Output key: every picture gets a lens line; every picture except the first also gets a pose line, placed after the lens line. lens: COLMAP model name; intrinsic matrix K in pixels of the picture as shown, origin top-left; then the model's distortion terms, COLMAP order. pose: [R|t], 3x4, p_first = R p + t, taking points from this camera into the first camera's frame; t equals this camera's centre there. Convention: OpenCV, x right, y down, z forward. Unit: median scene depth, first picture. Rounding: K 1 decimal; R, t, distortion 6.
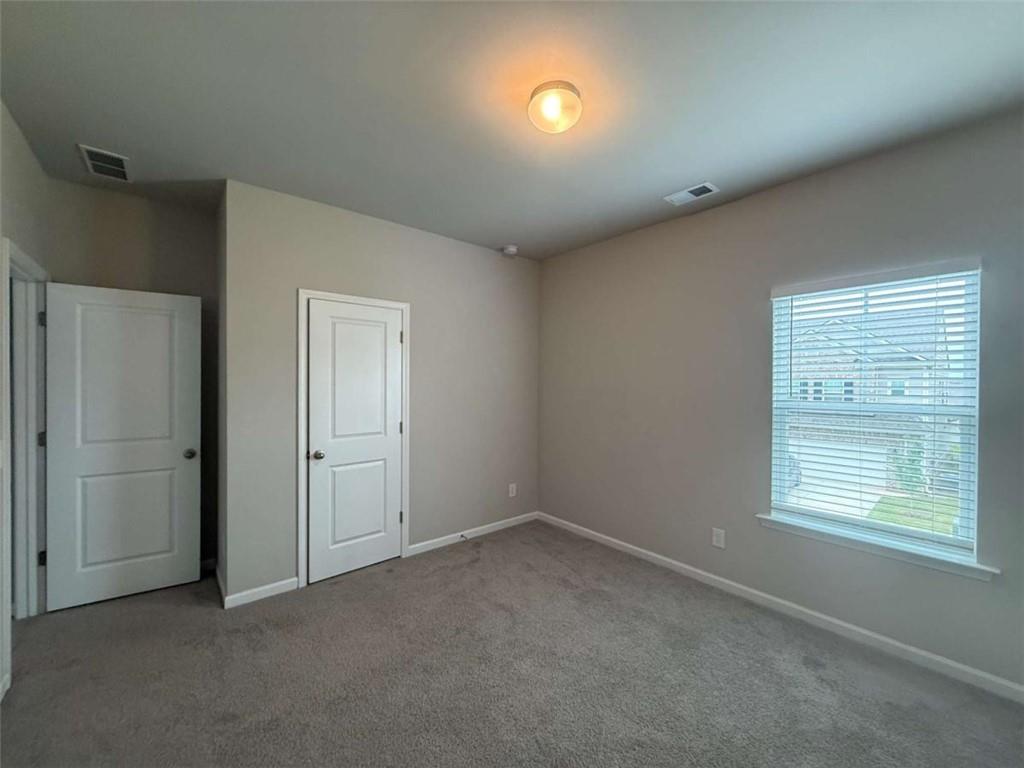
lens RADIAL K [[408.1, 0, 509.8], [0, 408.1, 392.6], [0, 0, 1]] dist [-0.000065, -0.001195]
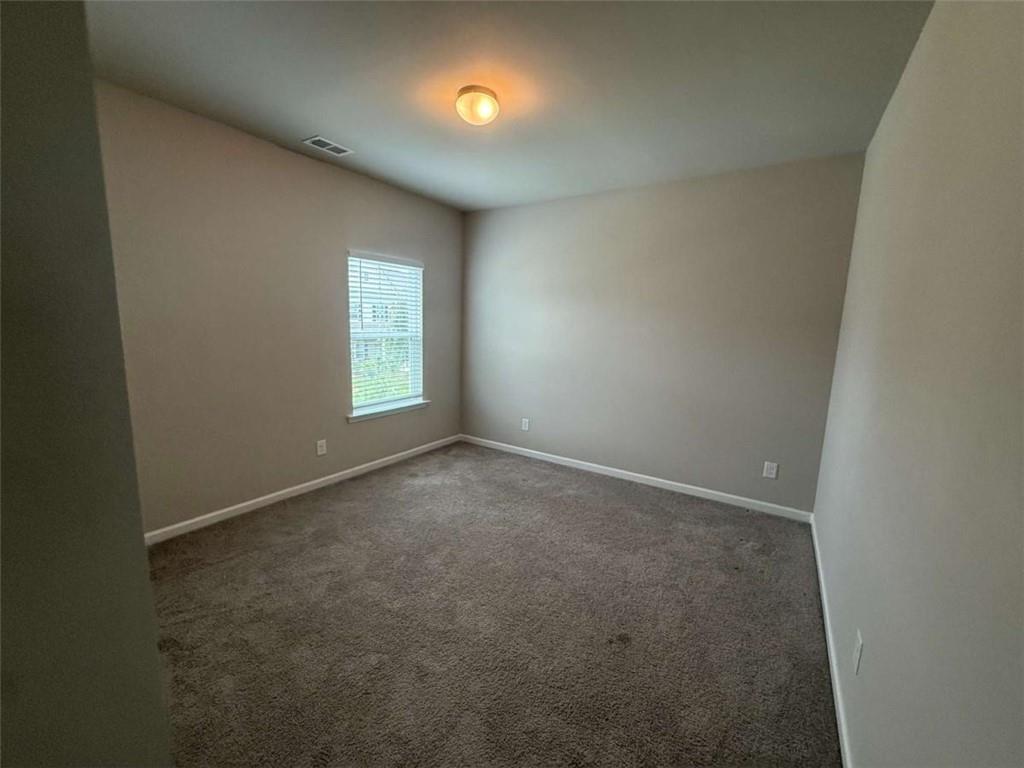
lens RADIAL K [[408.1, 0, 515.1], [0, 408.1, 391.0], [0, 0, 1]] dist [-0.000065, -0.001195]
pose [[-0.289109, -0.182230, 0.939792, -0.810971], [-0.011290, 0.982295, 0.186998, -0.050024], [-0.957230, 0.043452, -0.286048, 0.815859]]
